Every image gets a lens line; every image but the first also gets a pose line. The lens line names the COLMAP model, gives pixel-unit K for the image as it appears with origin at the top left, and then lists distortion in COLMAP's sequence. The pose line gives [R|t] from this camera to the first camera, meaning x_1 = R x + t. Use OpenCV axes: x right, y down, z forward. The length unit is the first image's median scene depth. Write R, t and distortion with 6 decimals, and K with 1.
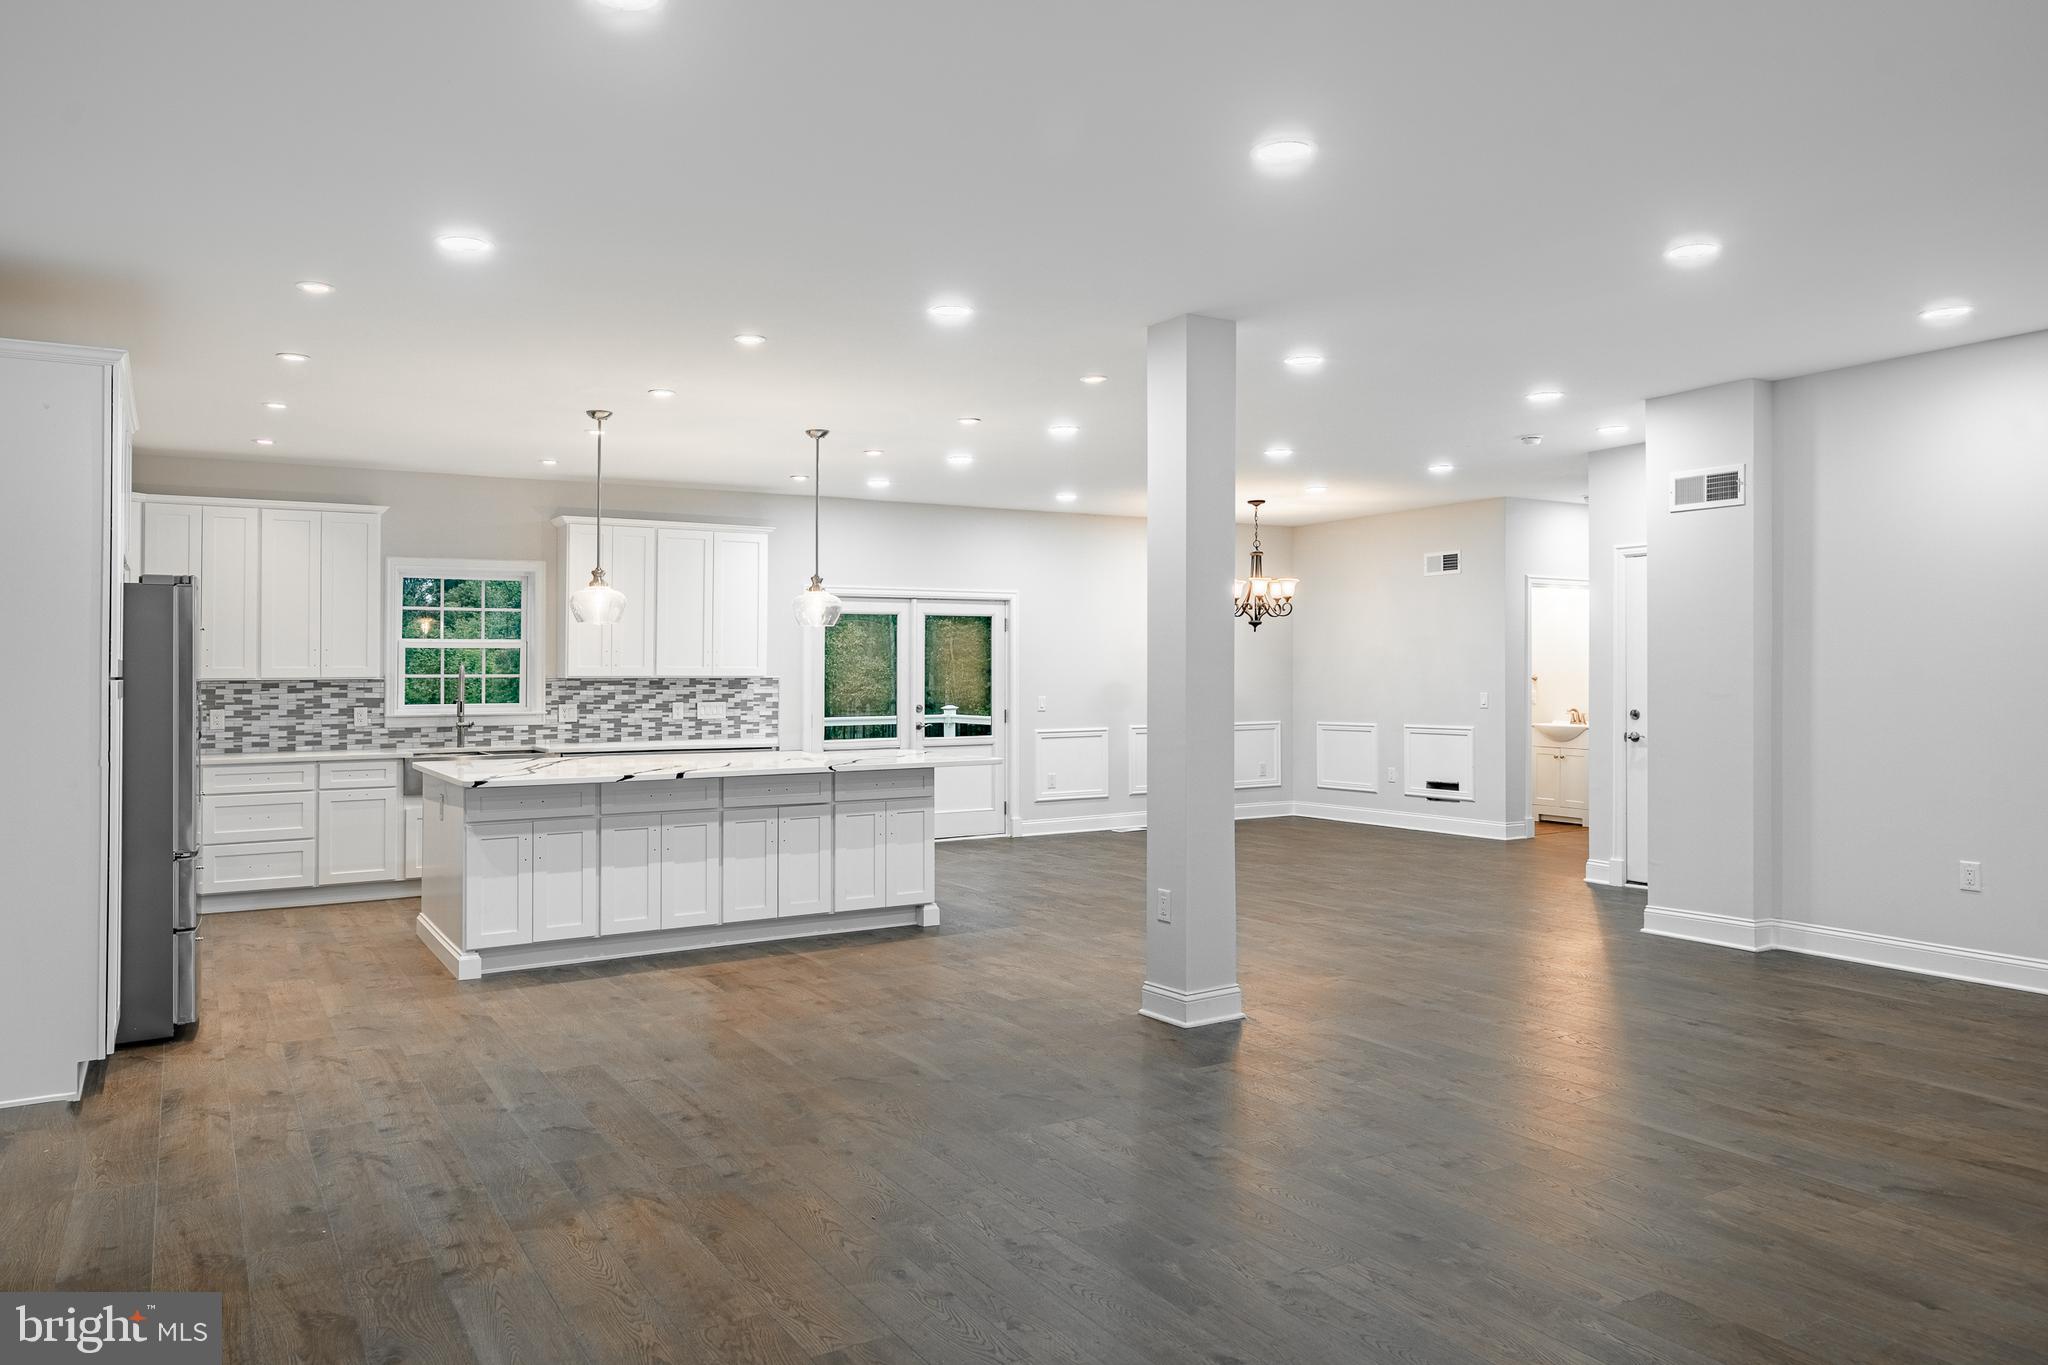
lens RADIAL K [[1385.9, 0, 1005.5], [0, 1385.9, 657.5], [0, 0, 1]] dist [-0.002963, -0.000069]
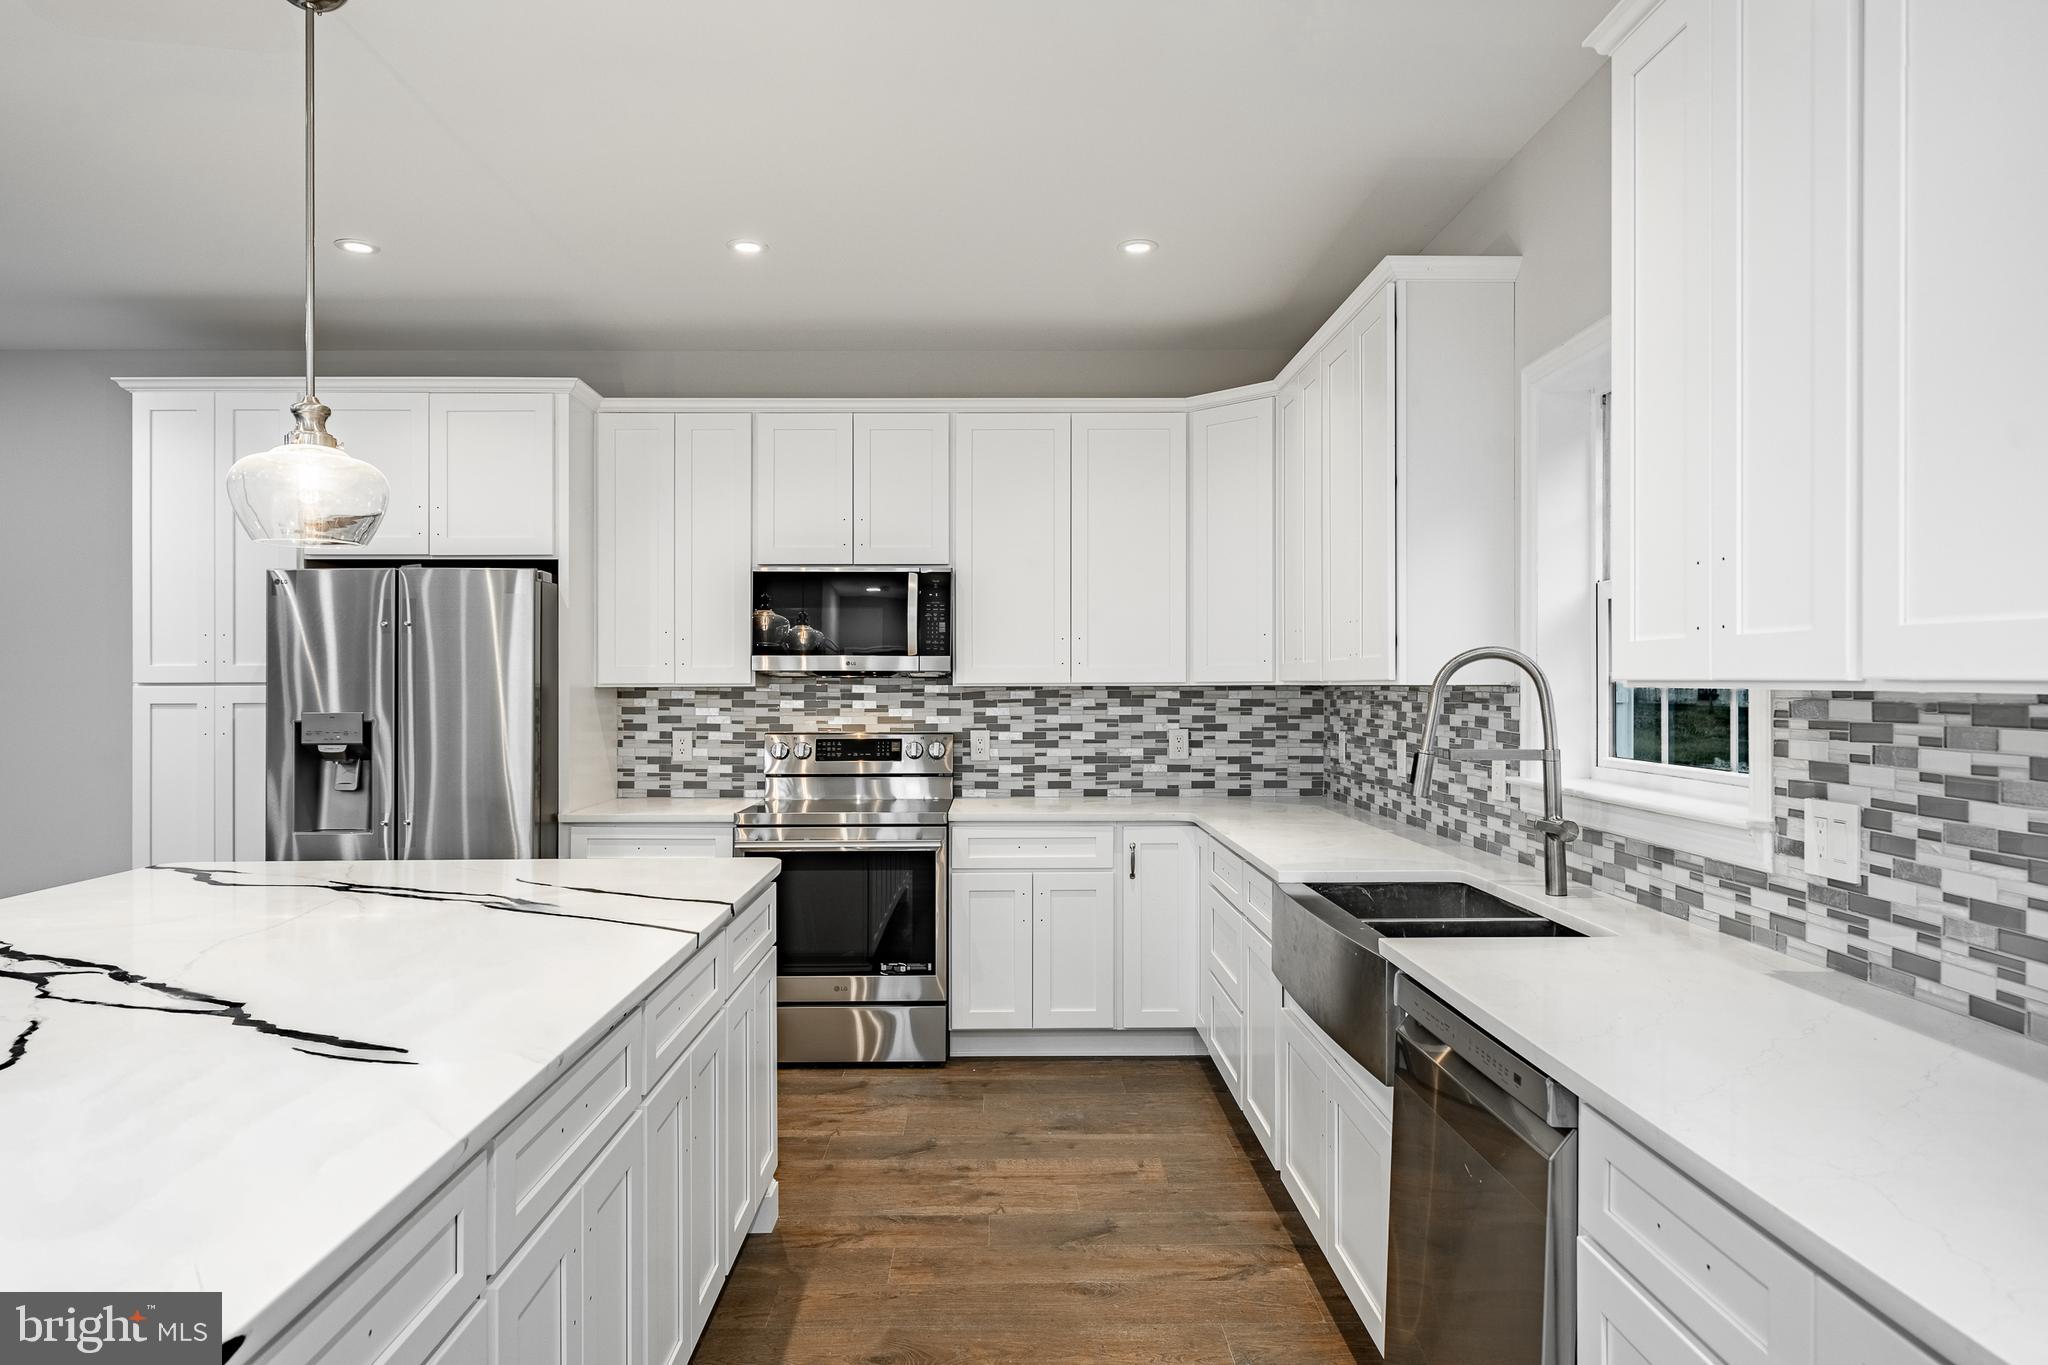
lens RADIAL K [[1254.1, 0, 1024.0], [0, 1254.1, 682.5], [0, 0, 1]] dist [-0.002964, -0.000692]
pose [[-0.496330, 0.007656, -0.868100, -0.070438], [0.015878, 0.999874, -0.000260, 0.012046], [0.867989, -0.013913, -0.496389, 0.995121]]
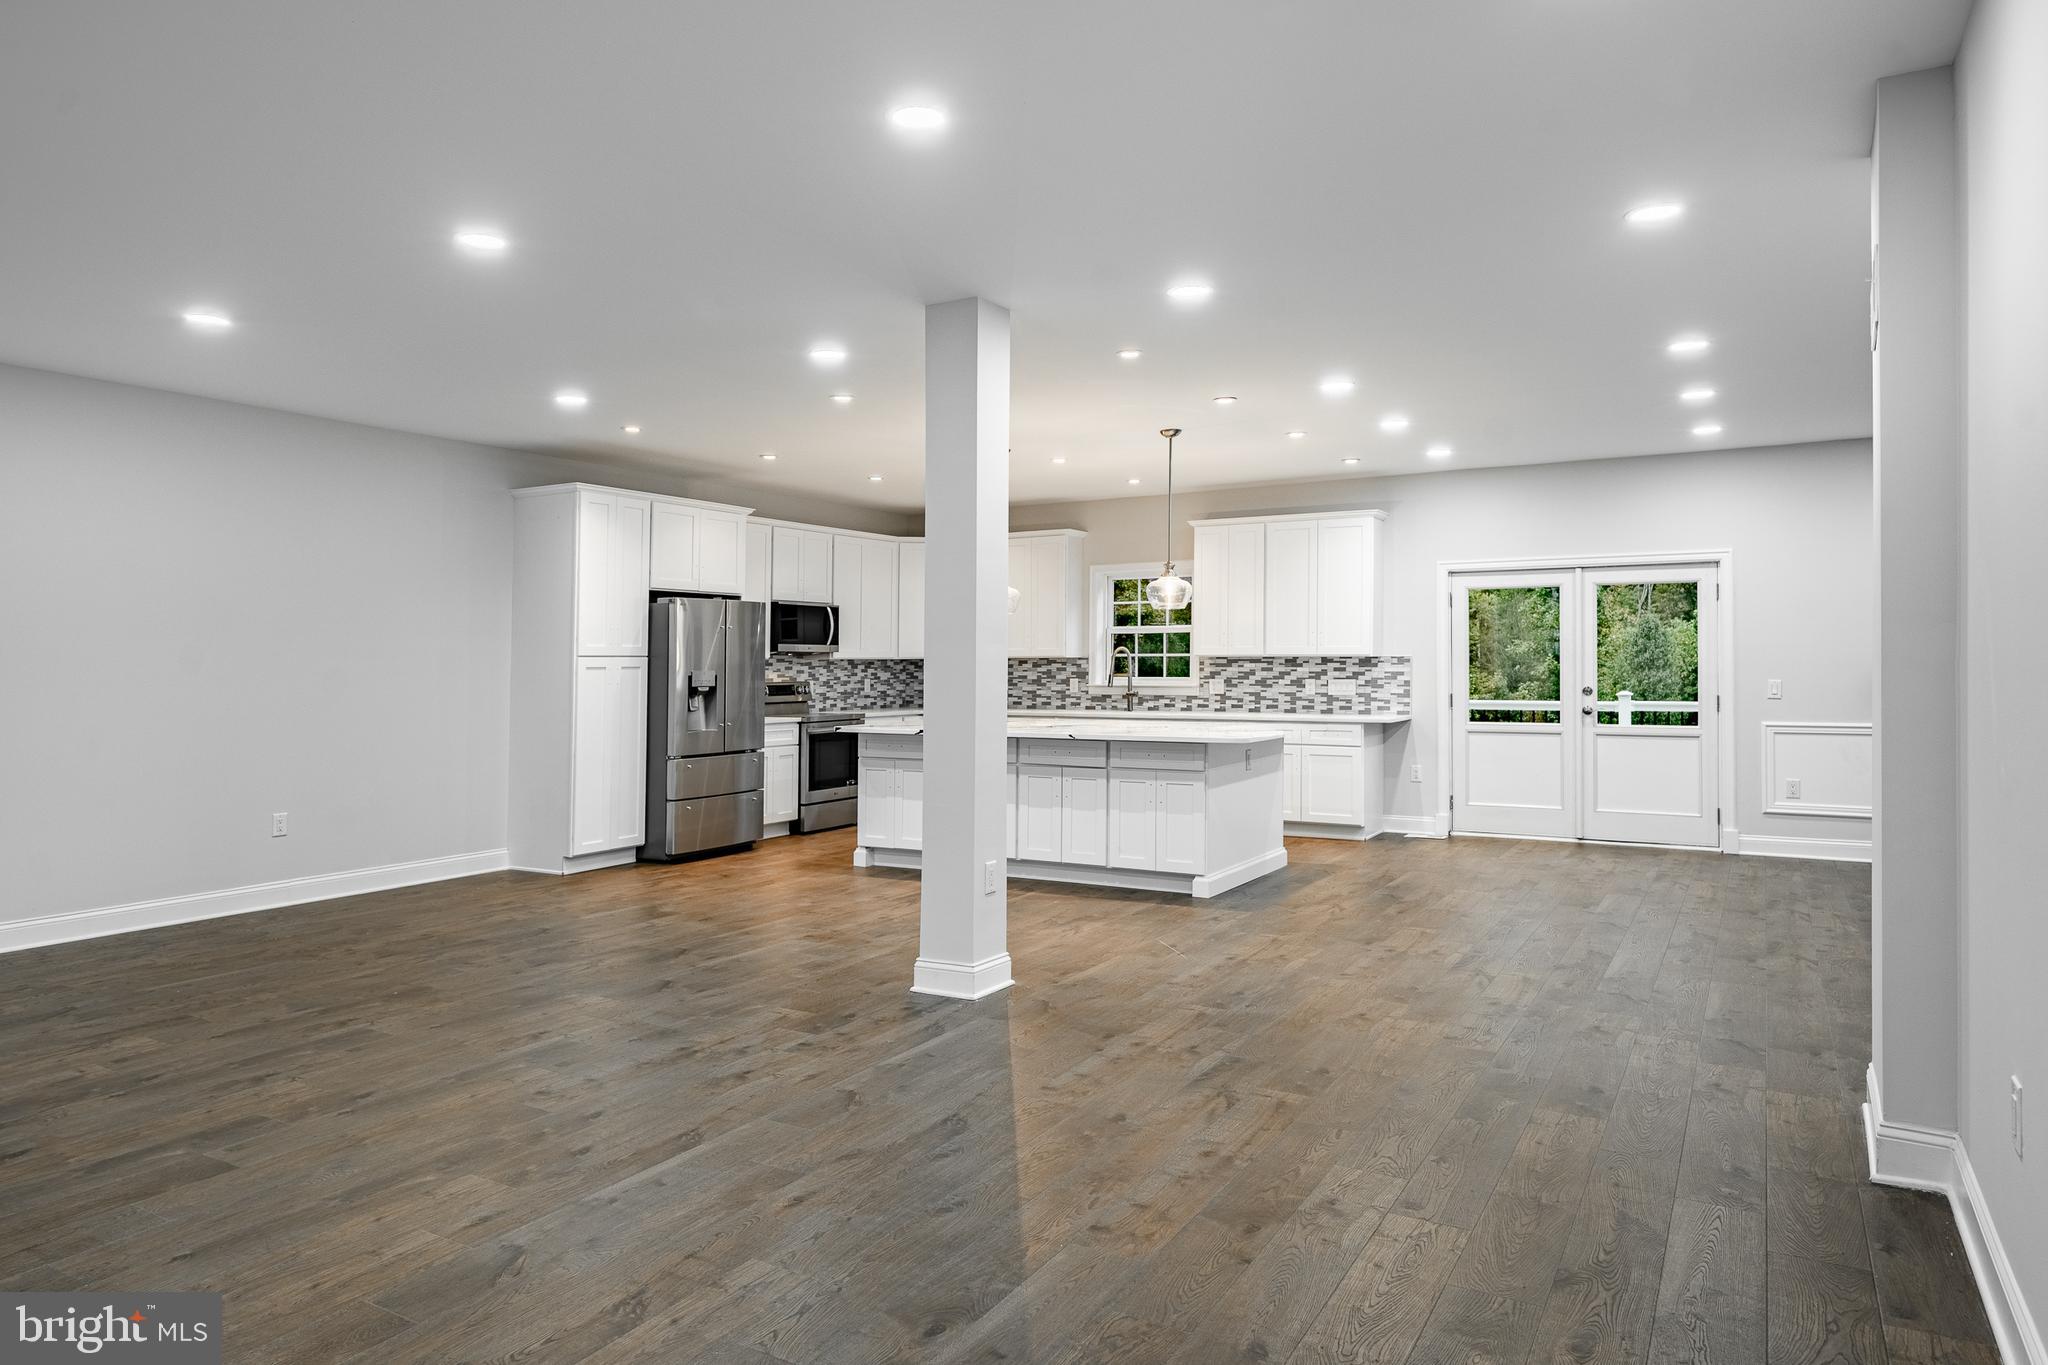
lens RADIAL K [[1266.9, 0, 1011.5], [0, 1266.9, 645.0], [0, 0, 1]] dist [-0.000535, -0.001060]
pose [[0.478190, -0.008331, -0.878217, 0.551326], [0.012648, 0.999917, -0.002599, 0.005519], [0.878165, -0.009865, 0.478256, 0.334705]]
